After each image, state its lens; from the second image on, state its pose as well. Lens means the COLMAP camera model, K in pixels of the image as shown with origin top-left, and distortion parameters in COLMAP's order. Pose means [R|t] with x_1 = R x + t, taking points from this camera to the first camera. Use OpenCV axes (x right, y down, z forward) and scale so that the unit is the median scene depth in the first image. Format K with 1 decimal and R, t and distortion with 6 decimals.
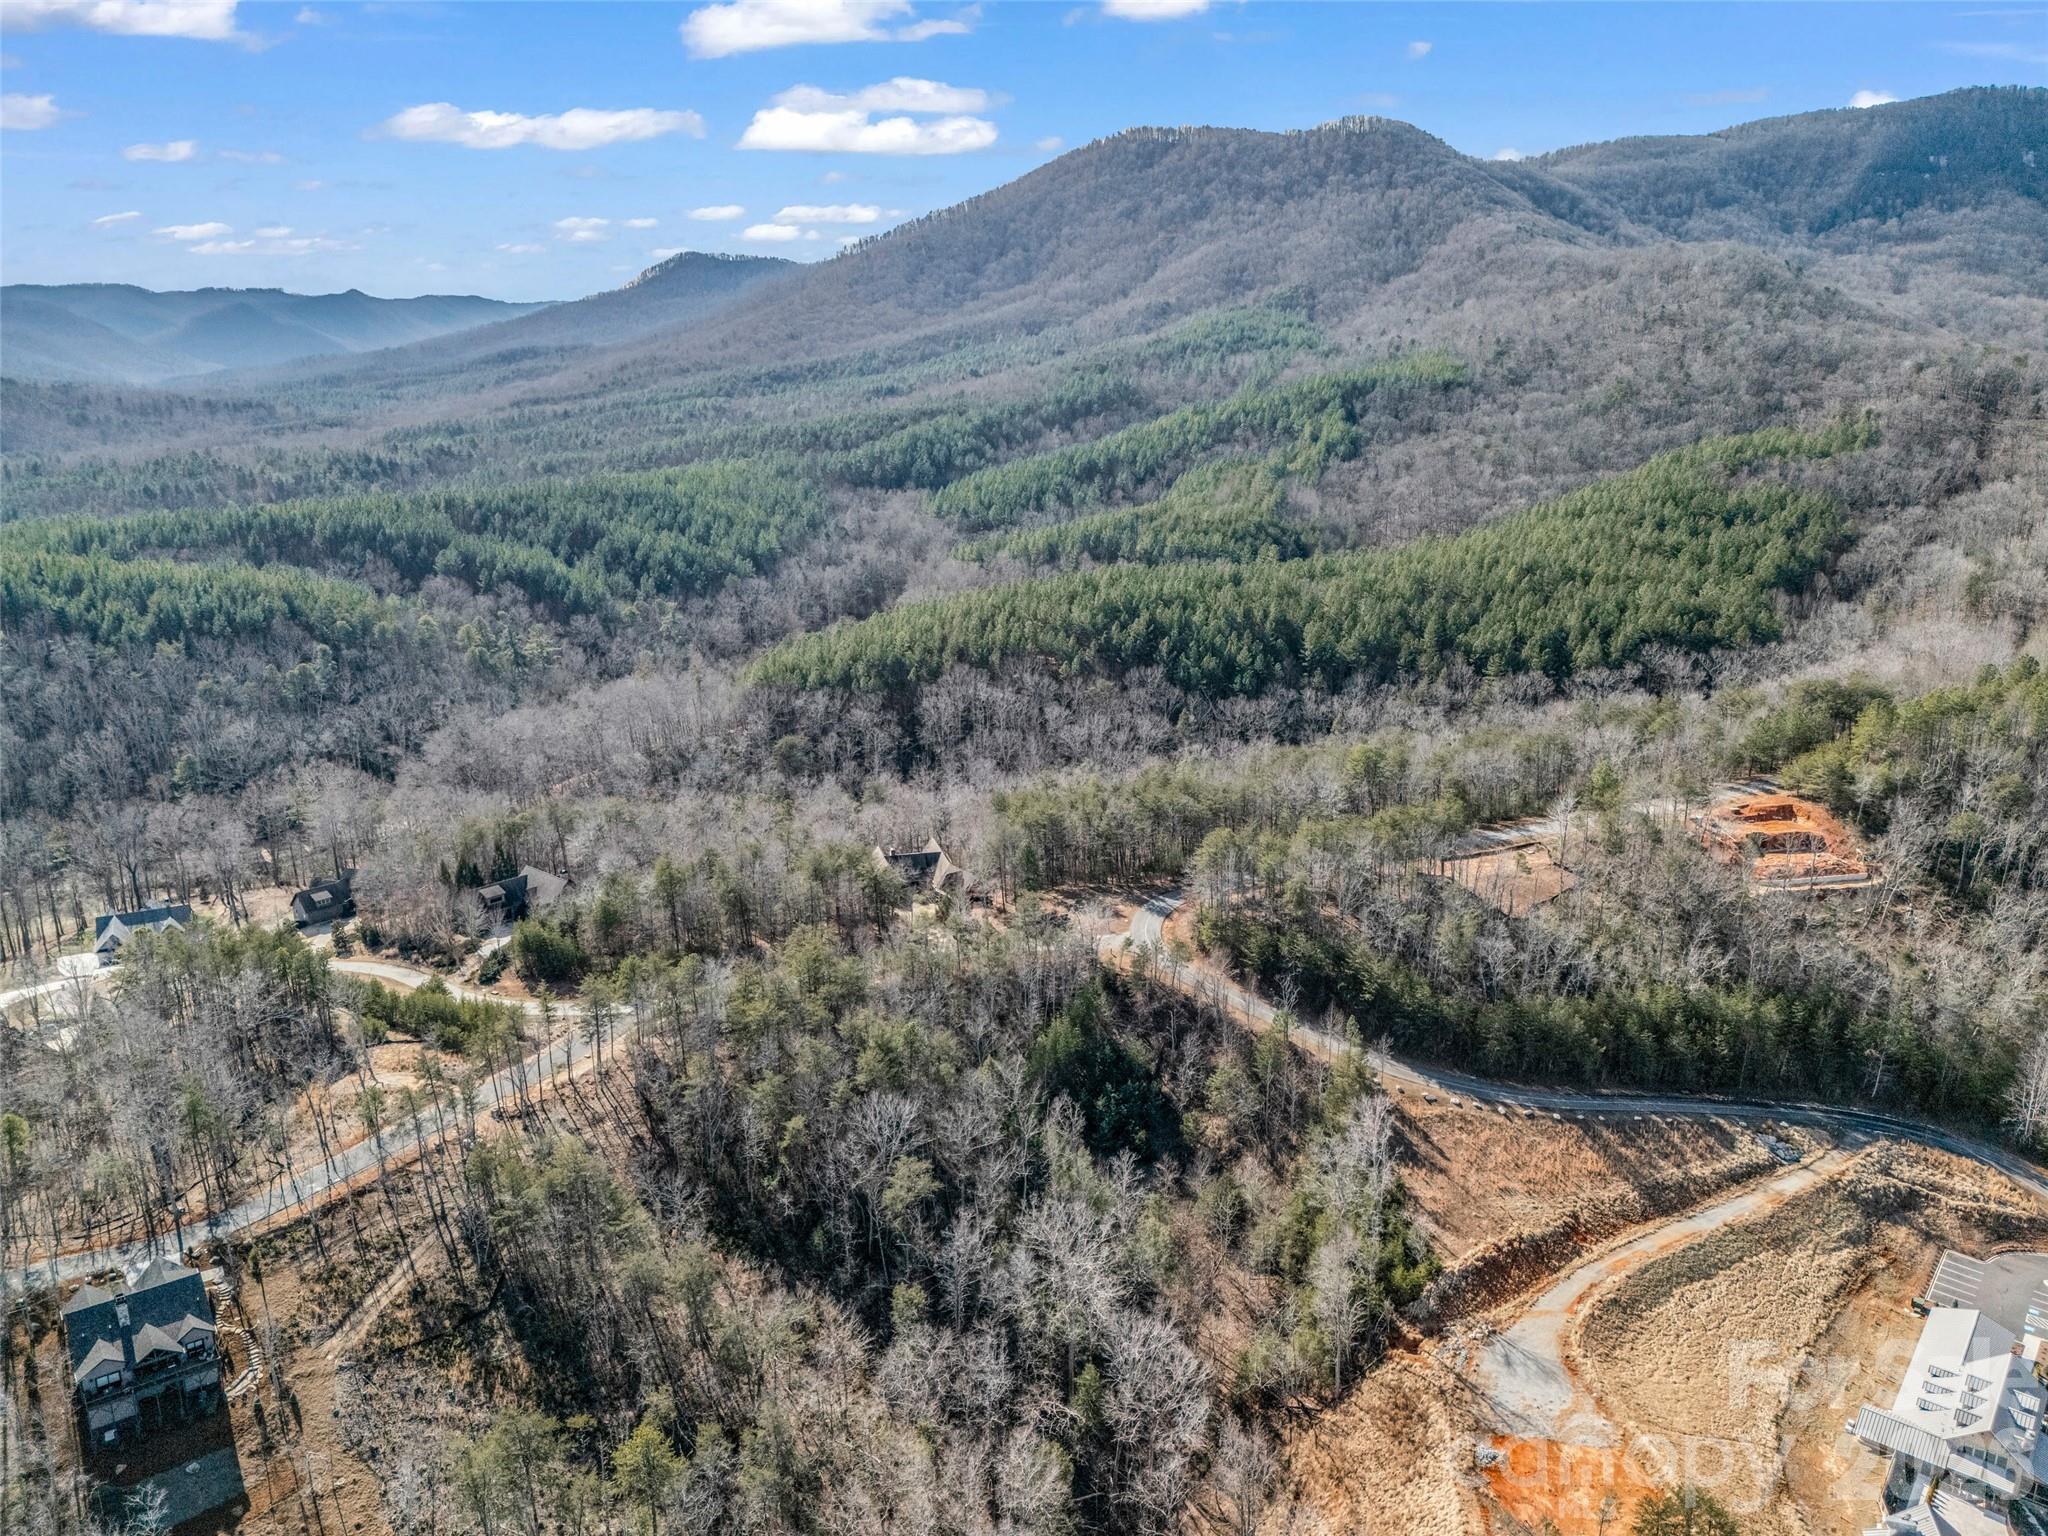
lens RADIAL K [[1502.5, 0, 1024.0], [0, 1502.5, 768.0], [0, 0, 1]] dist [0.071280, -0.066670]
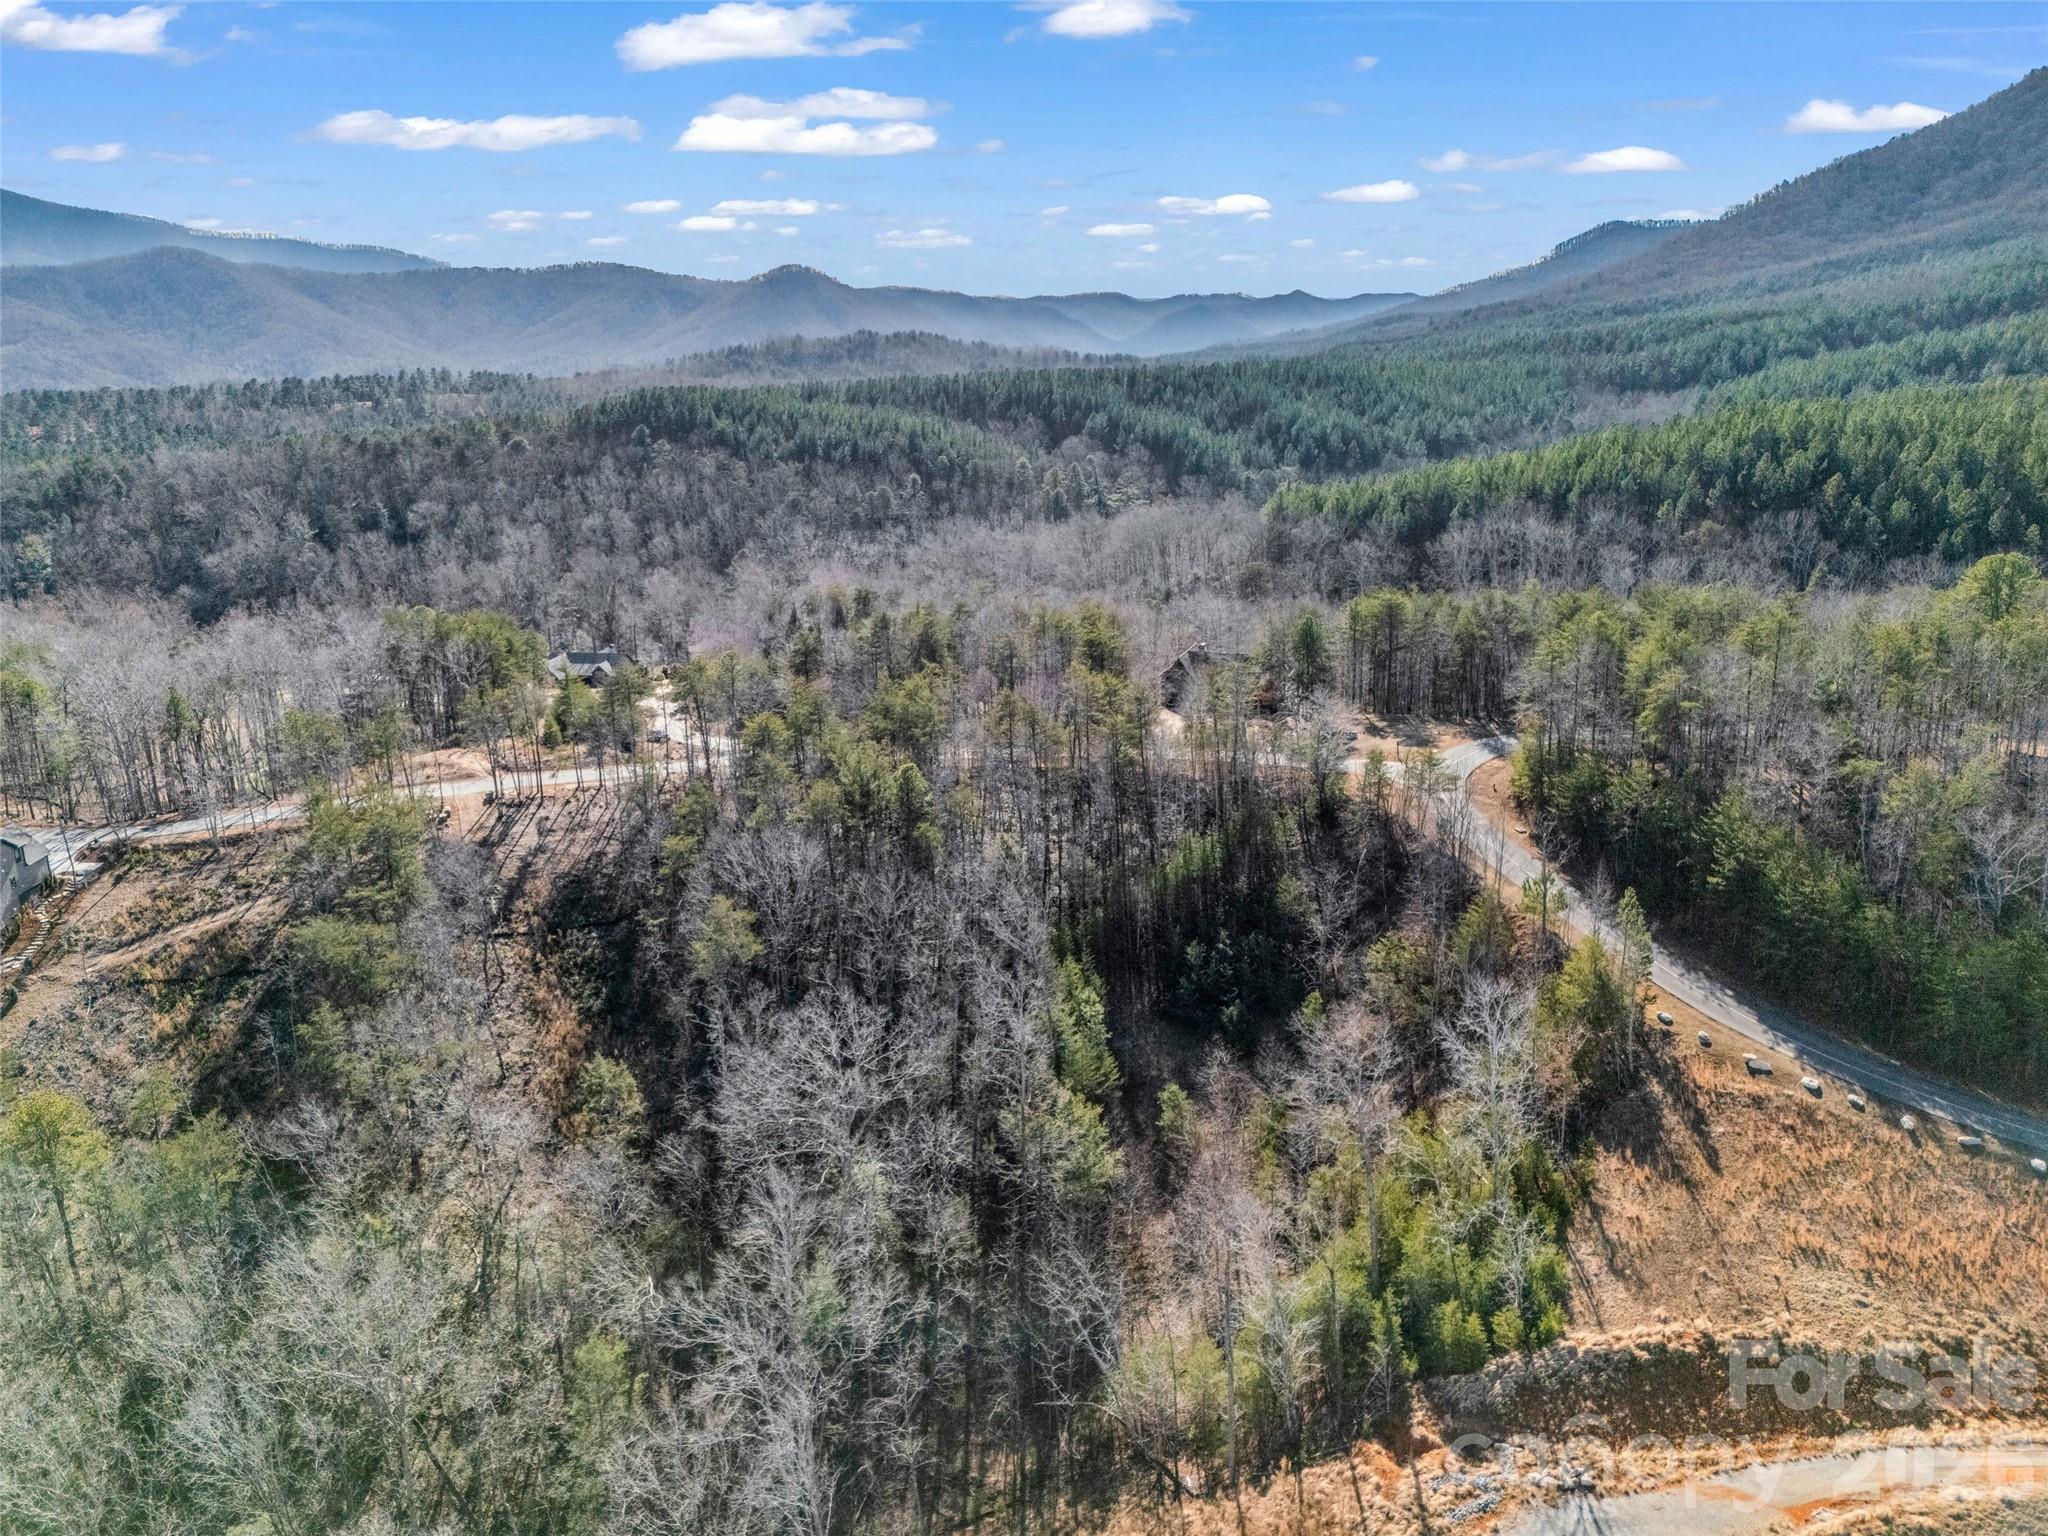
lens RADIAL K [[1513.9, 0, 1029.6], [0, 1513.9, 766.4], [0, 0, 1]] dist [0.052262, -0.032517]
pose [[0.841473, 0.136207, -0.522849, 0.302758], [-0.136962, 0.989868, 0.037443, 0.123896], [0.522652, 0.040103, 0.851602, 0.394393]]
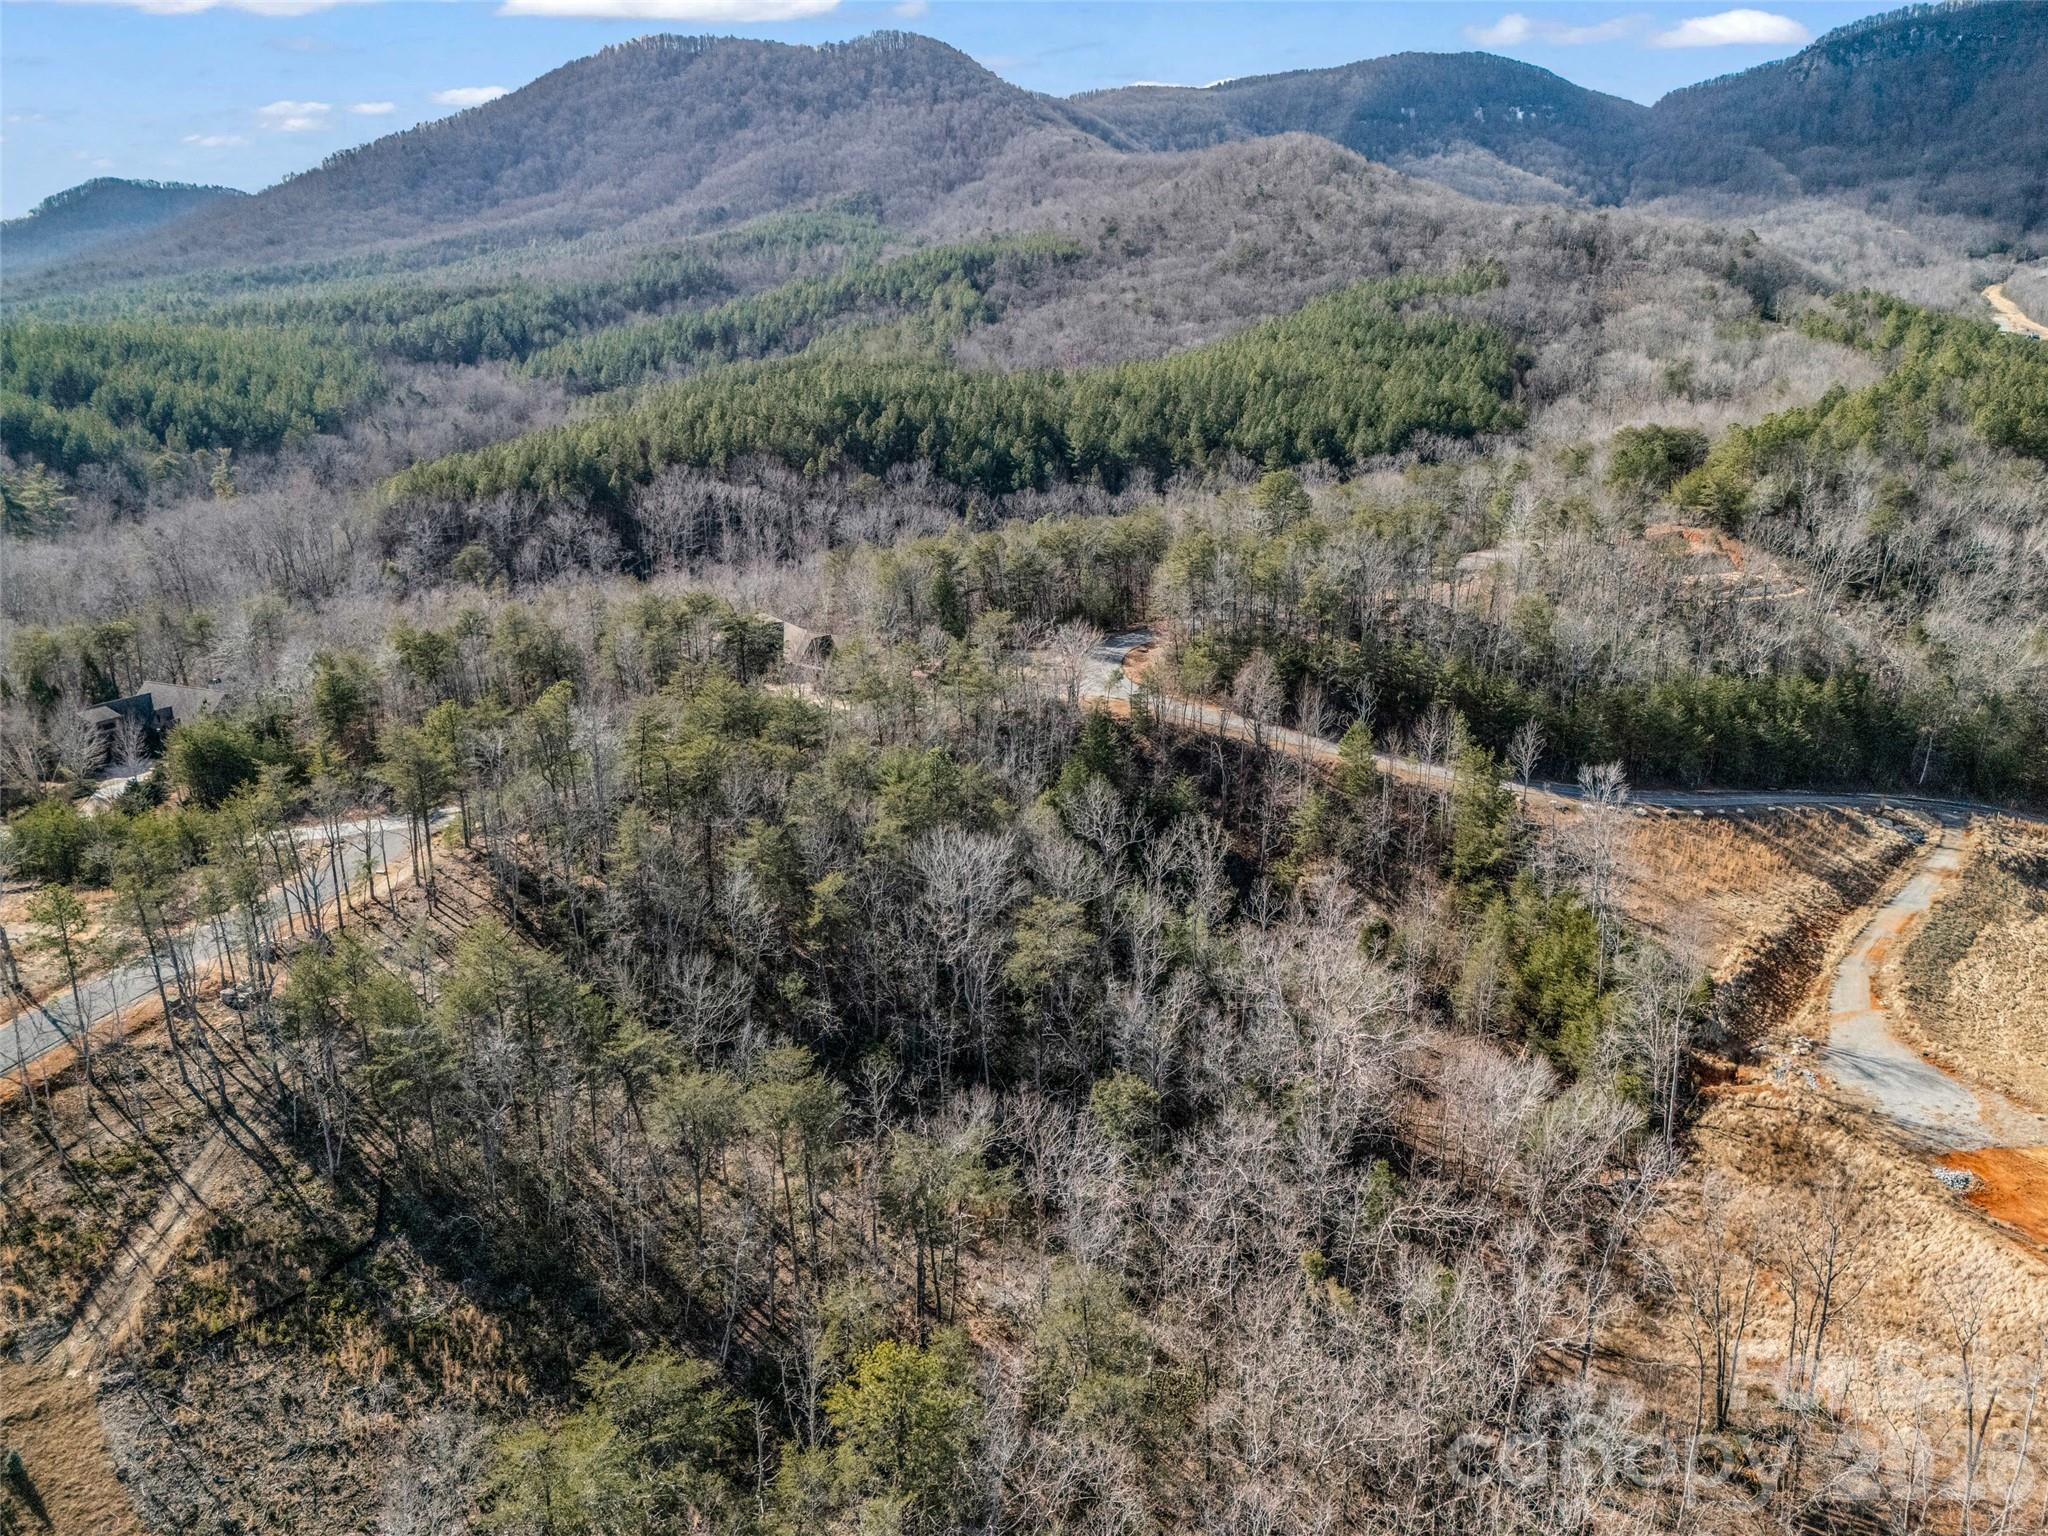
lens RADIAL K [[1502.5, 0, 1024.0], [0, 1502.5, 768.0], [0, 0, 1]] dist [0.071280, -0.066670]
pose [[0.951208, -0.082121, 0.297421, -0.214484], [0.077082, 0.996613, 0.028655, 0.146749], [-0.298766, -0.004331, 0.954316, 0.320915]]
